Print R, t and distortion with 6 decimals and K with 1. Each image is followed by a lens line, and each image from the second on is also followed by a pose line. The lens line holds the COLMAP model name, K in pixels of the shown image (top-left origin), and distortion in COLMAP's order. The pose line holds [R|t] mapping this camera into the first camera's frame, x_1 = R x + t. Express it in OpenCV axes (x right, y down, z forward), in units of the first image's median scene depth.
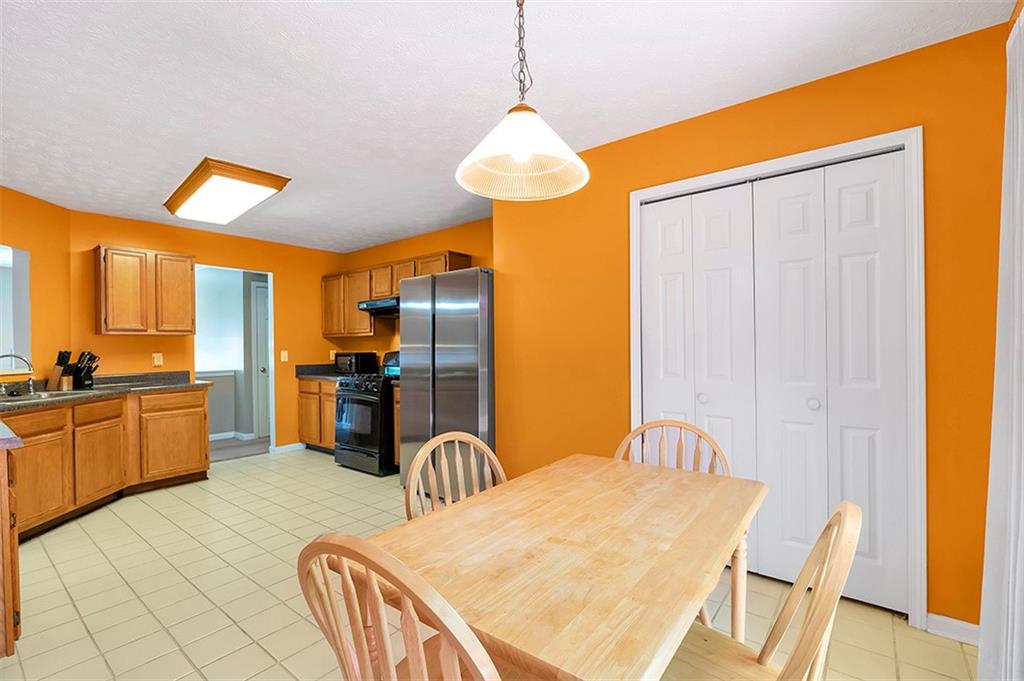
lens RADIAL K [[456.7, 0, 507.3], [0, 456.7, 344.7], [0, 0, 1]] dist [-0.001128, 0.000456]
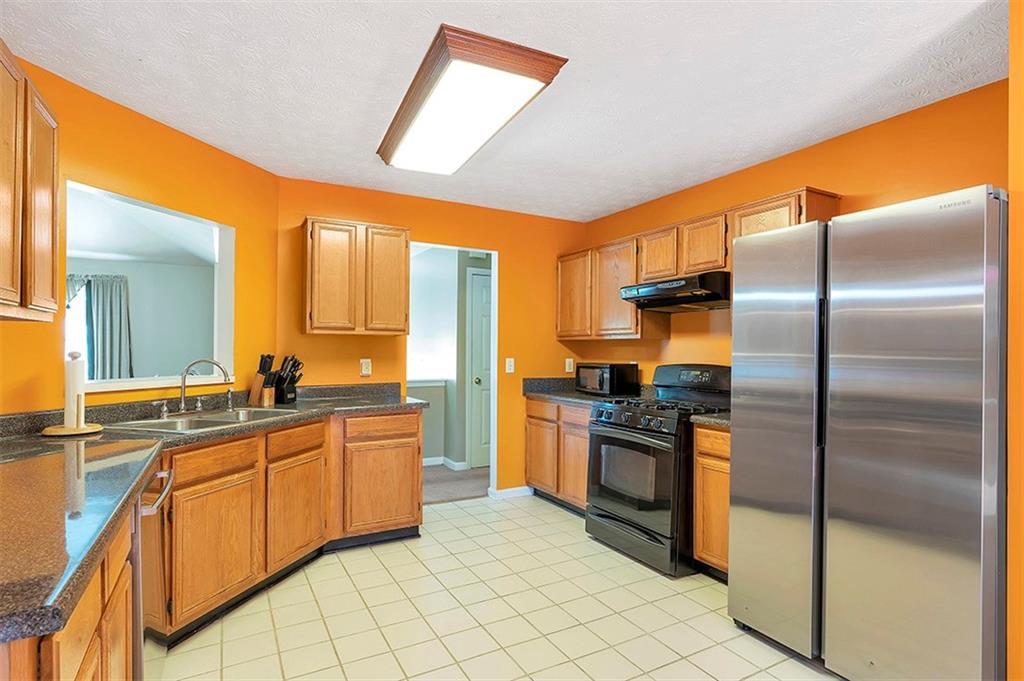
lens RADIAL K [[523.9, 0, 512.0], [0, 523.9, 340.5], [0, 0, 1]] dist [-0.003343, -0.001200]
pose [[0.927093, 0.012788, -0.374613, -0.219716], [-0.018133, 0.999778, -0.010748, -0.007345], [0.374392, 0.016757, 0.927119, 0.288859]]
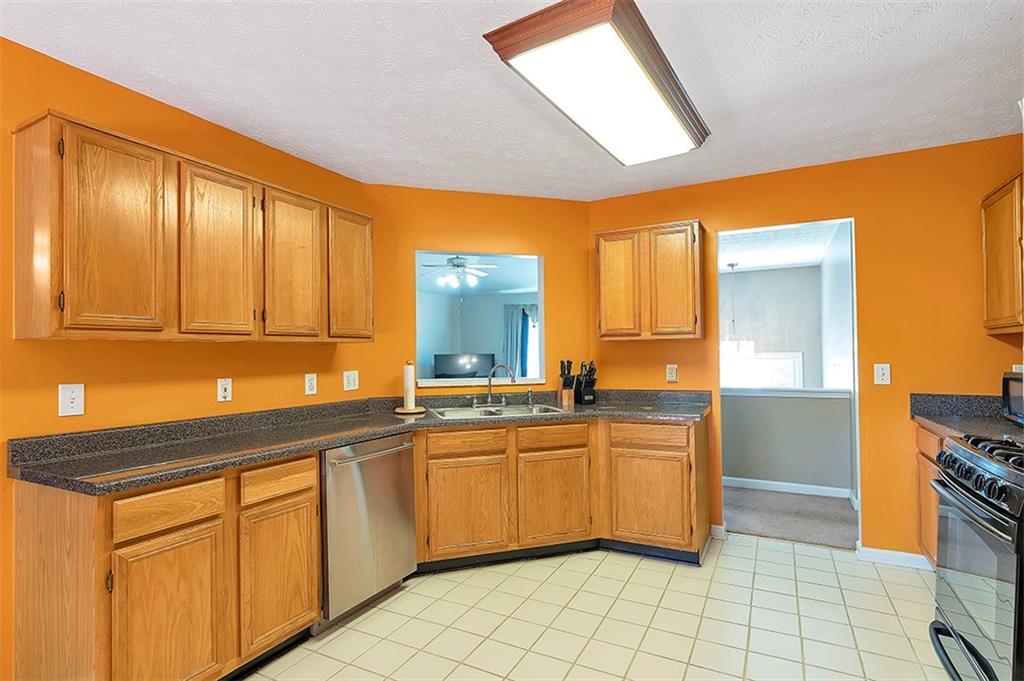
lens RADIAL K [[508.3, 0, 512.0], [0, 508.3, 340.5], [0, 0, 1]] dist [-0.000573, 0.000010]
pose [[0.192515, -0.013111, -0.981206, -0.010758], [0.011029, 0.999876, -0.011196, -0.013894], [0.981232, -0.008667, 0.192636, 0.614226]]
